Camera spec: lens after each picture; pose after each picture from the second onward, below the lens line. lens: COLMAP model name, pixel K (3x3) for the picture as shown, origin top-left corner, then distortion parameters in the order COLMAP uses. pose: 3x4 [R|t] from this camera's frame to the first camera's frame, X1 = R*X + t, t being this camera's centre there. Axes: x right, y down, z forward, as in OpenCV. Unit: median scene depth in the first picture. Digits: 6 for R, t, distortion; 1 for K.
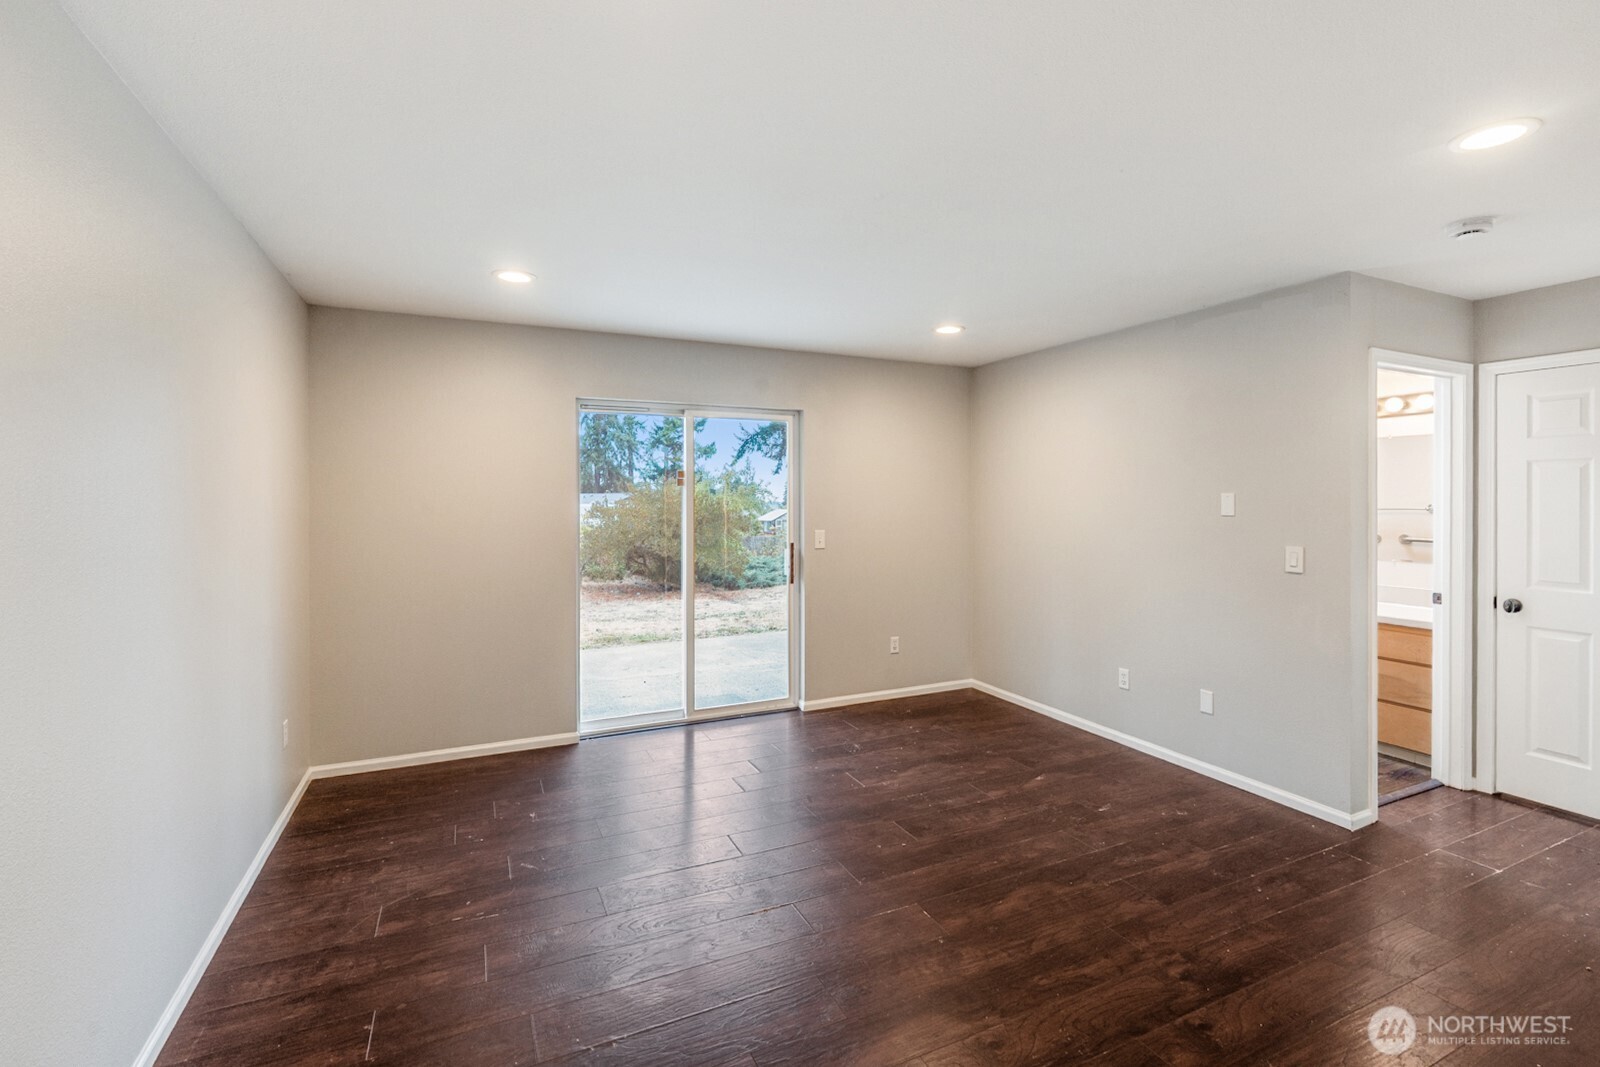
lens RADIAL K [[715.8, 0, 803.7], [0, 715.8, 503.3], [0, 0, 1]] dist [0.000689, 0.000343]
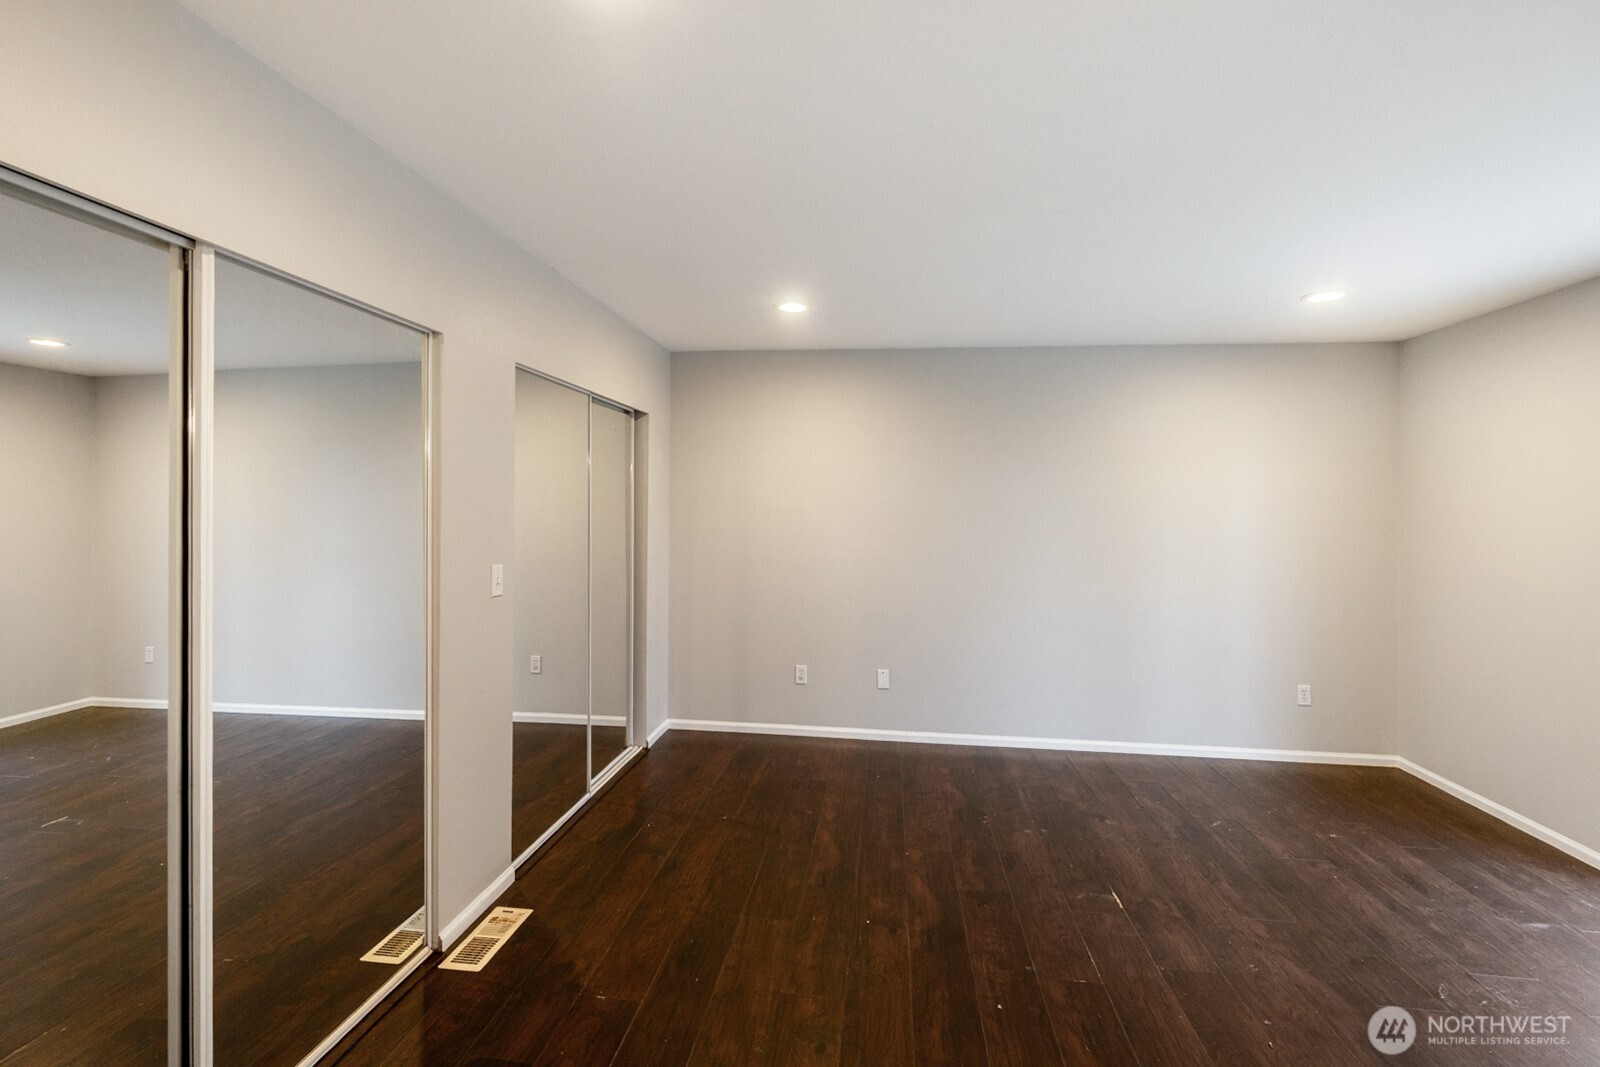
lens RADIAL K [[714.6, 0, 795.9], [0, 714.6, 540.8], [0, 0, 1]] dist [0.004046, 0.000426]
pose [[-0.546537, 0.031239, -0.836852, 0.806415], [-0.015538, 0.998754, 0.047430, -0.005660], [0.837290, 0.038925, -0.545371, 0.865856]]
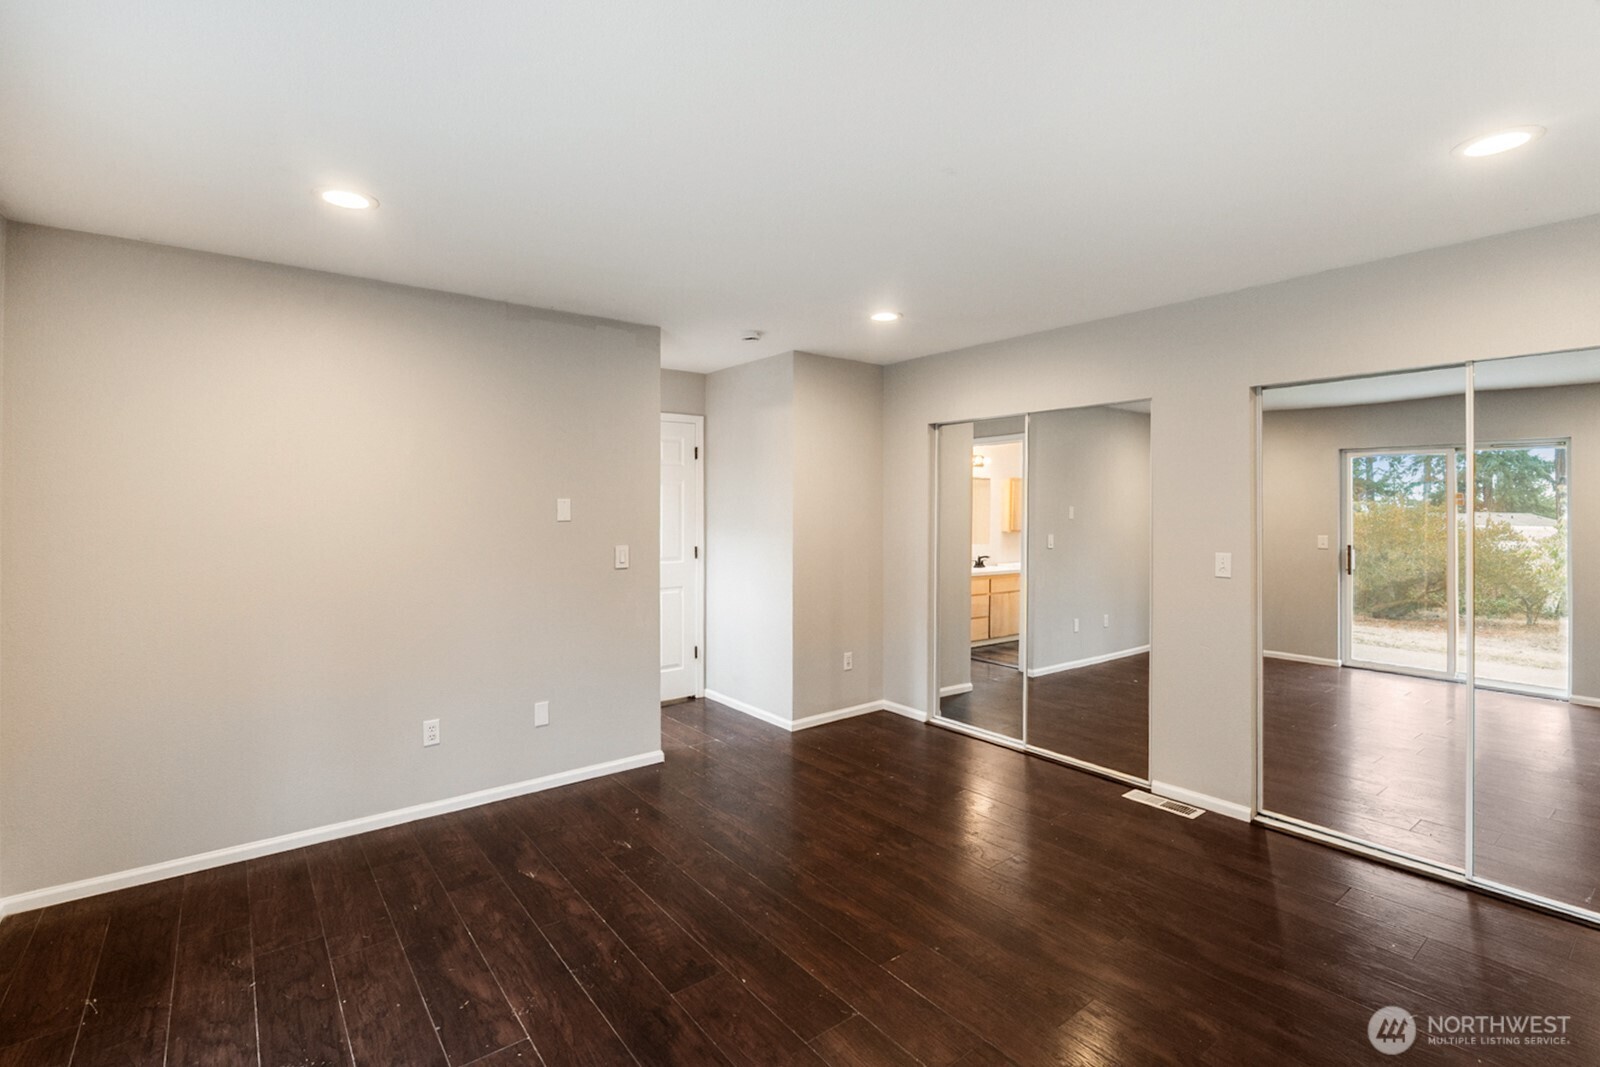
lens RADIAL K [[715.8, 0, 803.7], [0, 715.8, 503.3], [0, 0, 1]] dist [0.000689, 0.000343]
pose [[-0.226502, 0.004897, 0.973998, -0.517130], [-0.001216, 0.999985, -0.005311, -0.002856], [-0.974010, -0.002388, -0.226492, 0.981163]]
